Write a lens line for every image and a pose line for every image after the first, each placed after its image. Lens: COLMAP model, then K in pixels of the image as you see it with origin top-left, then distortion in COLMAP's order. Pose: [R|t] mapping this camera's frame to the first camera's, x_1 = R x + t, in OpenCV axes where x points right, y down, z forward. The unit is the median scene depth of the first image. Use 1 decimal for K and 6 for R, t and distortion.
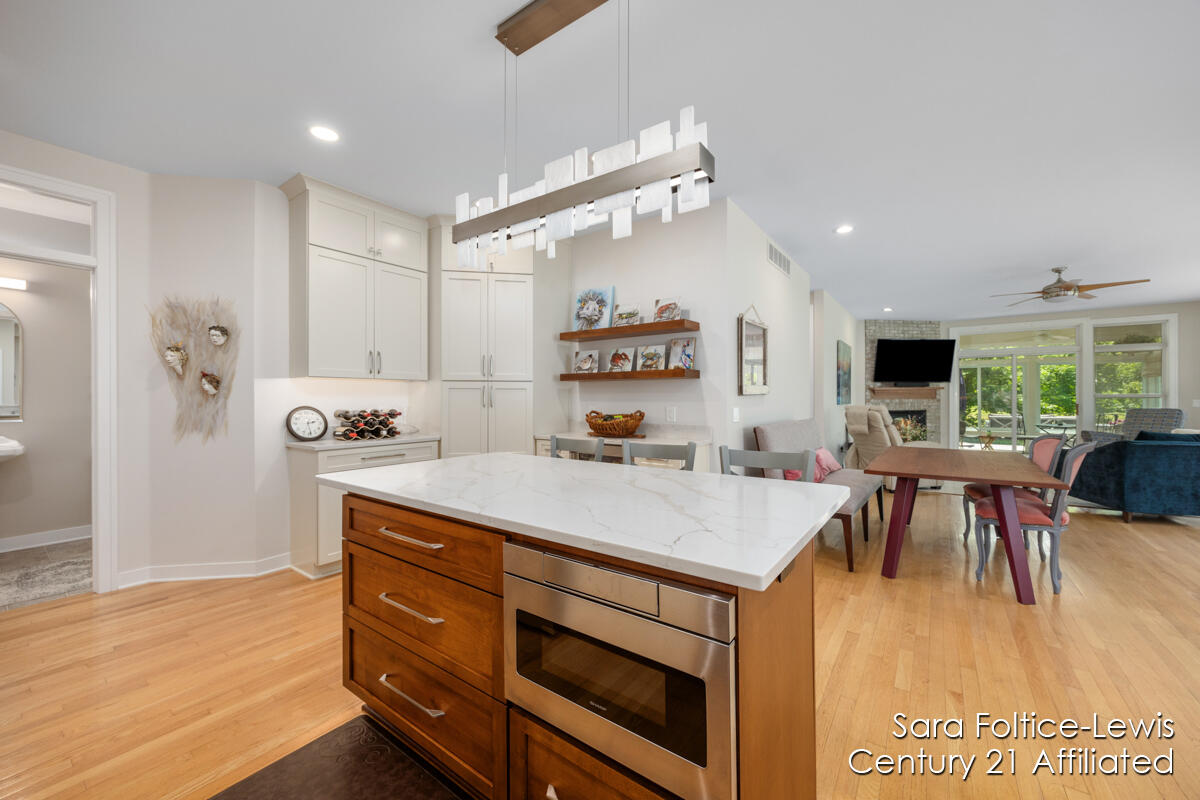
lens RADIAL K [[461.9, 0, 600.5], [0, 461.9, 395.3], [0, 0, 1]] dist [0.001133, -0.001115]
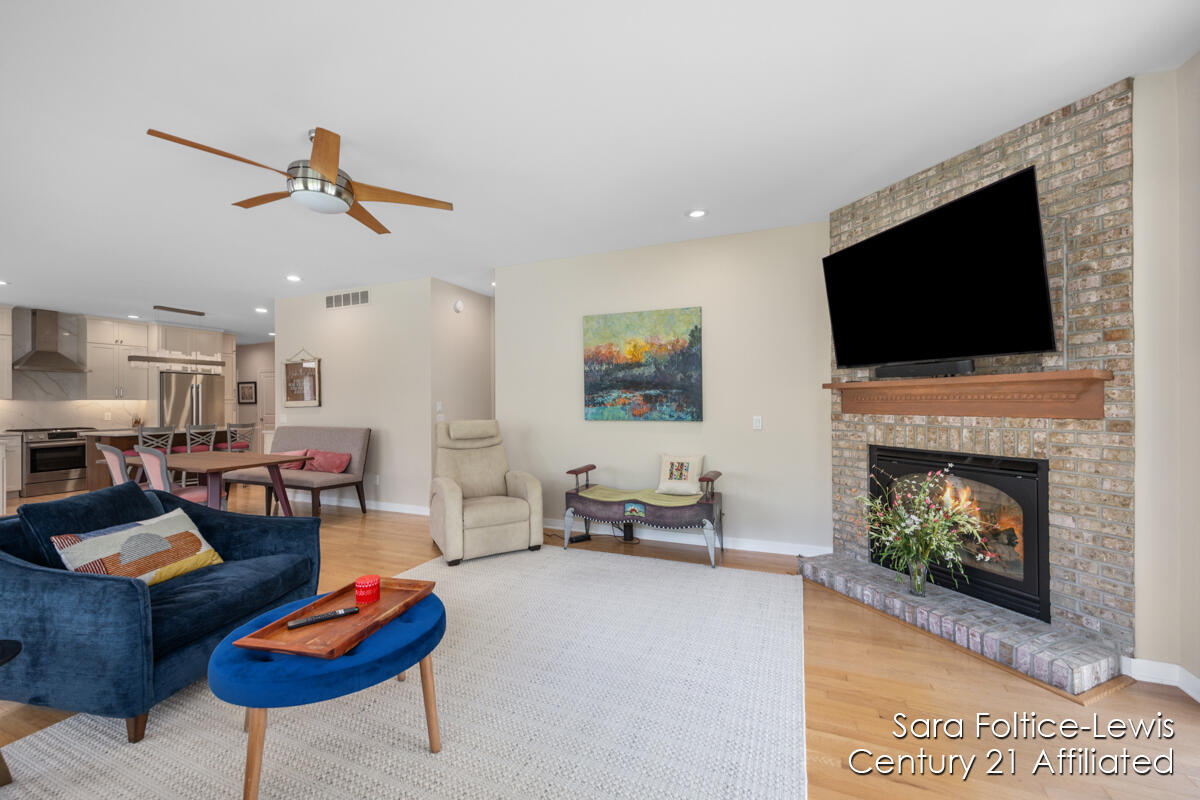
lens RADIAL K [[461.9, 0, 606.2], [0, 461.9, 401.6], [0, 0, 1]] dist [0.001133, -0.001115]
pose [[0.234741, -0.000189, -0.972058, 2.052836], [0.012524, 0.999918, 0.002830, -0.010755], [0.971977, -0.012838, 0.234724, 1.599220]]
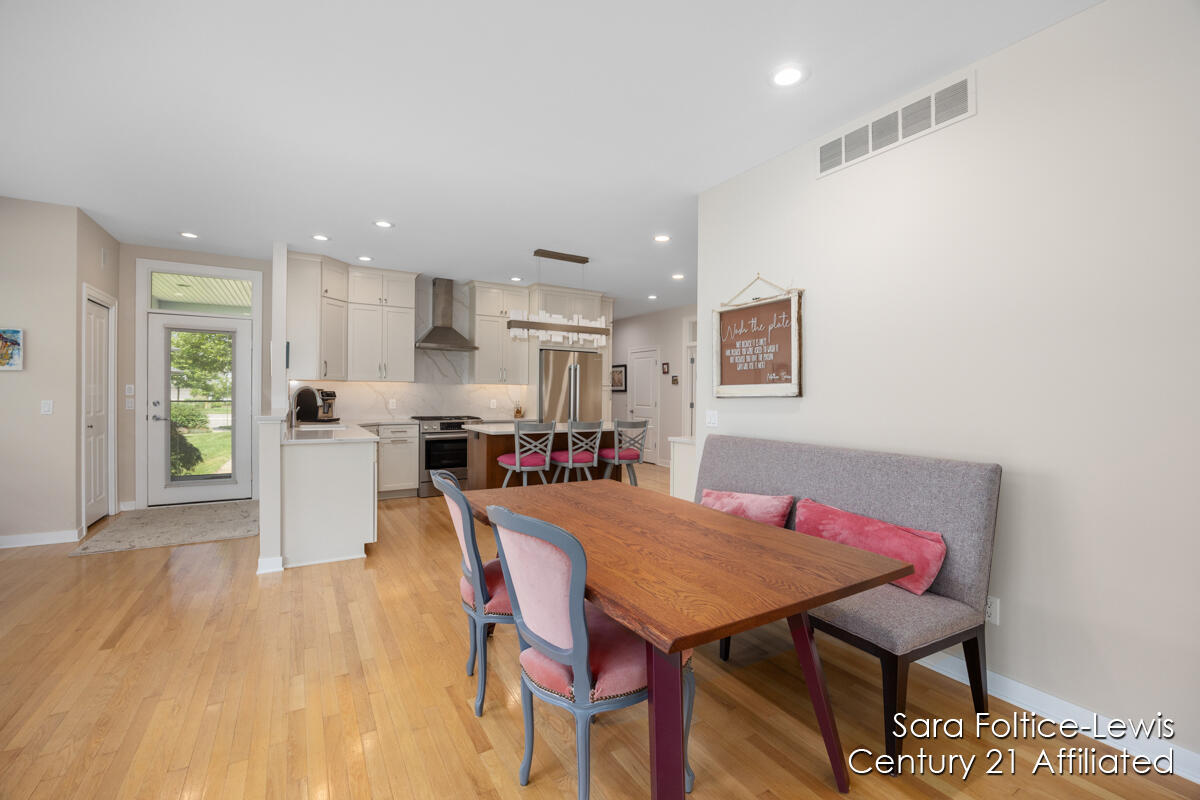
lens RADIAL K [[506.3, 0, 605.1], [0, 506.3, 395.9], [0, 0, 1]] dist [-0.020633, -0.000517]
pose [[-0.386195, 0.002692, -0.922413, 1.168670], [-0.002437, 0.999989, 0.003938, -0.005499], [0.922414, 0.003769, -0.386185, 1.071549]]
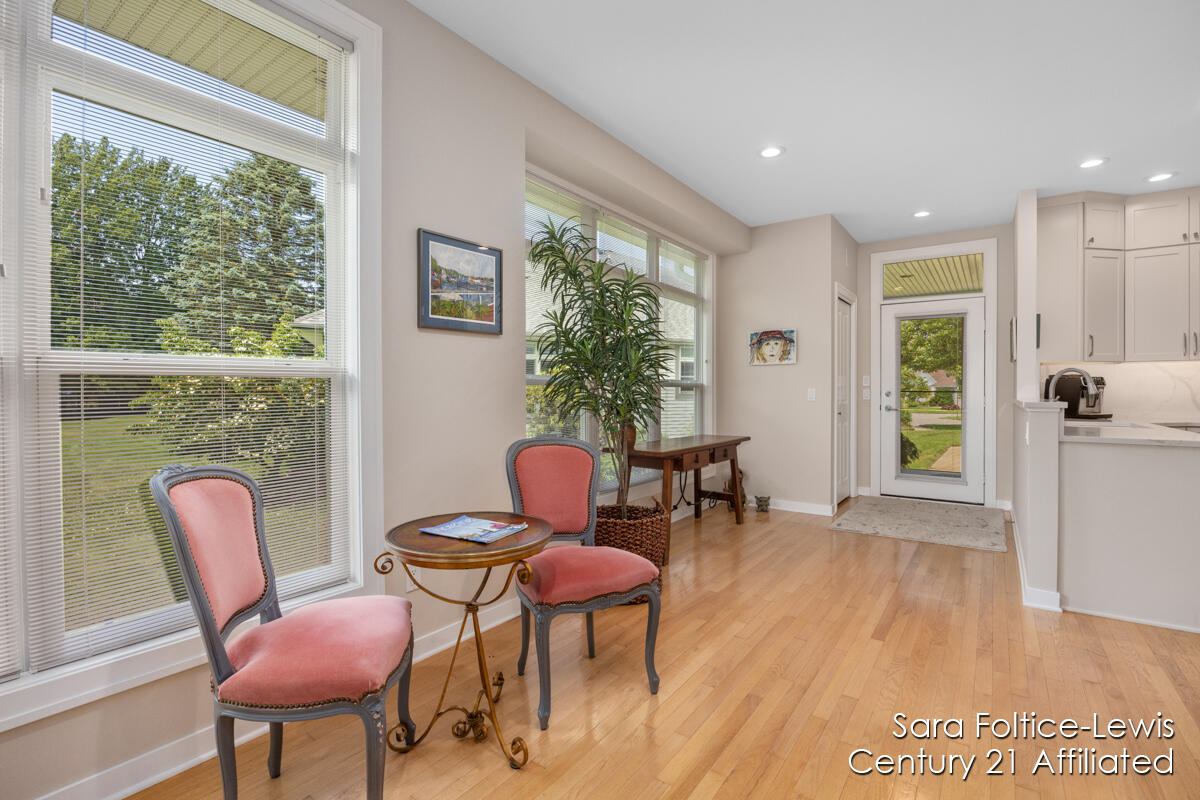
lens RADIAL K [[540.8, 0, 605.2], [0, 540.8, 398.5], [0, 0, 1]] dist [-0.011918, -0.000917]
pose [[-0.999995, 0.002867, 0.001492, 1.165341], [0.002878, 0.999968, 0.007479, 0.021564], [-0.001471, 0.007483, -0.999971, 0.906457]]
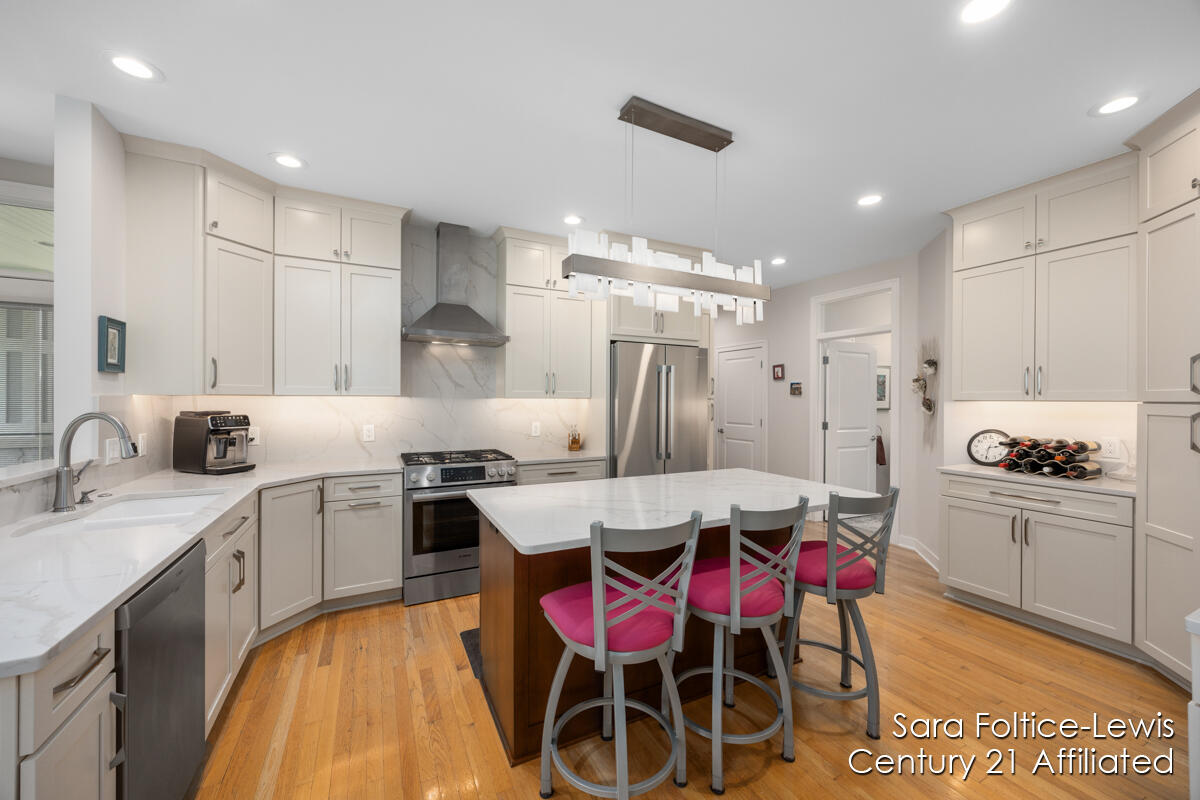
lens RADIAL K [[461.9, 0, 602.6], [0, 461.9, 401.0], [0, 0, 1]] dist [0.001133, -0.001115]
pose [[-0.460760, 0.002236, -0.887522, 0.517447], [0.001604, 0.999997, 0.001686, -0.034043], [0.887523, -0.000647, -0.460762, 0.623104]]
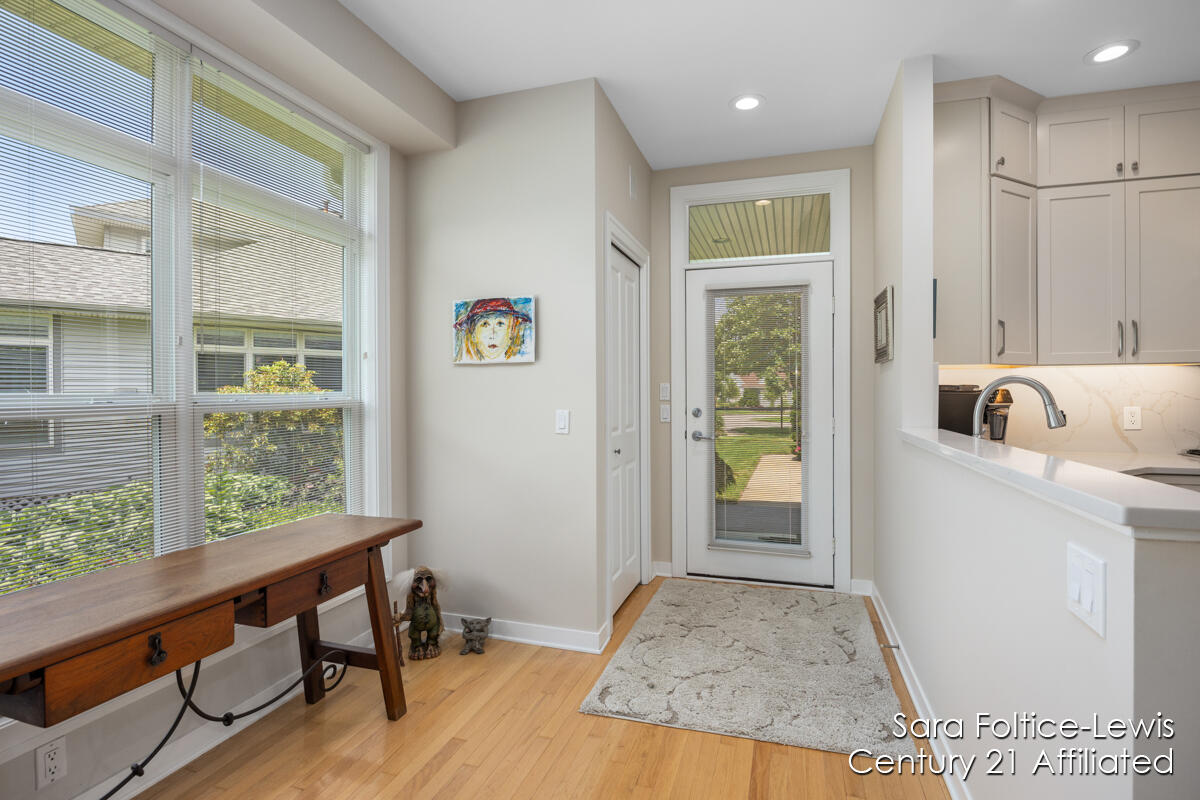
lens RADIAL K [[573.6, 0, 597.7], [0, 573.6, 396.0], [0, 0, 1]] dist [-0.014398, -0.000778]
pose [[-0.954916, 0.007504, -0.296781, 0.856544], [0.007159, 0.999972, 0.002250, -0.008708], [0.296790, 0.000024, -0.954943, 0.335704]]
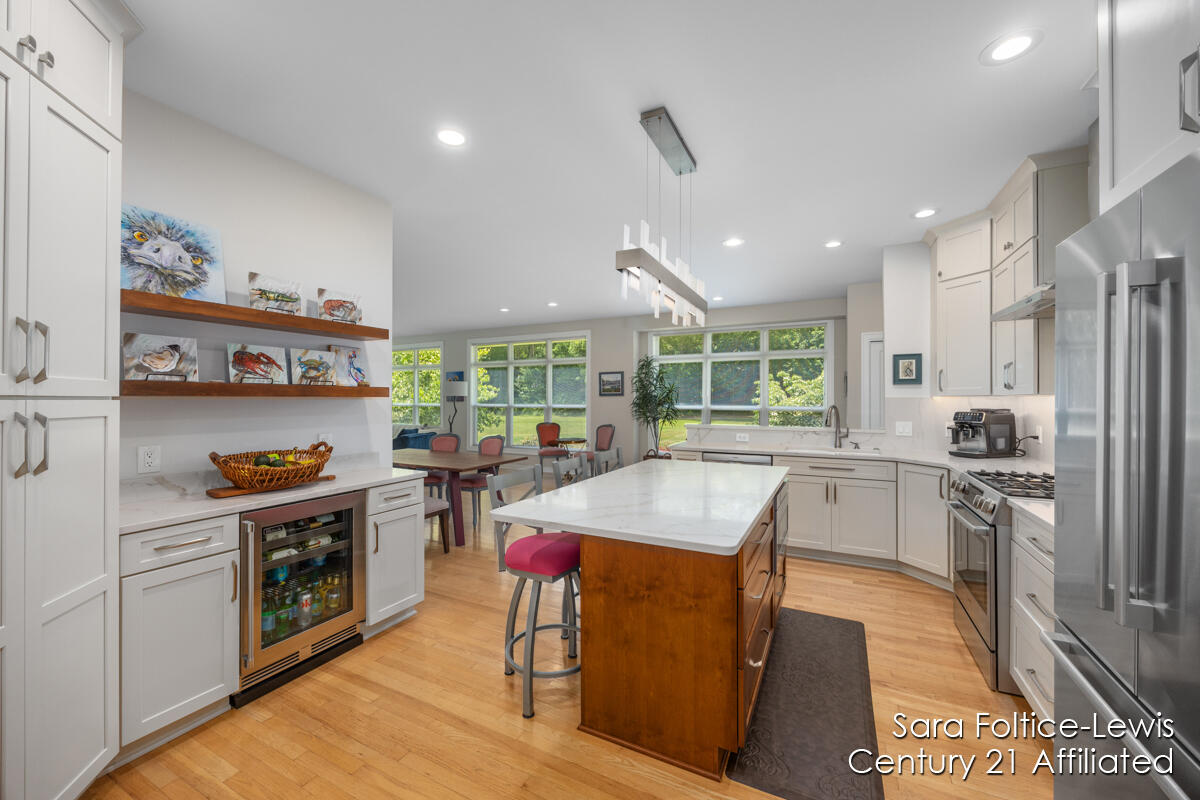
lens RADIAL K [[461.9, 0, 603.2], [0, 461.9, 399.3], [0, 0, 1]] dist [0.001133, -0.001115]
pose [[-0.153948, 0.001933, 0.988077, -0.623170], [-0.005957, 0.999978, -0.002885, -0.030176], [-0.988061, -0.006330, -0.153933, 0.629896]]
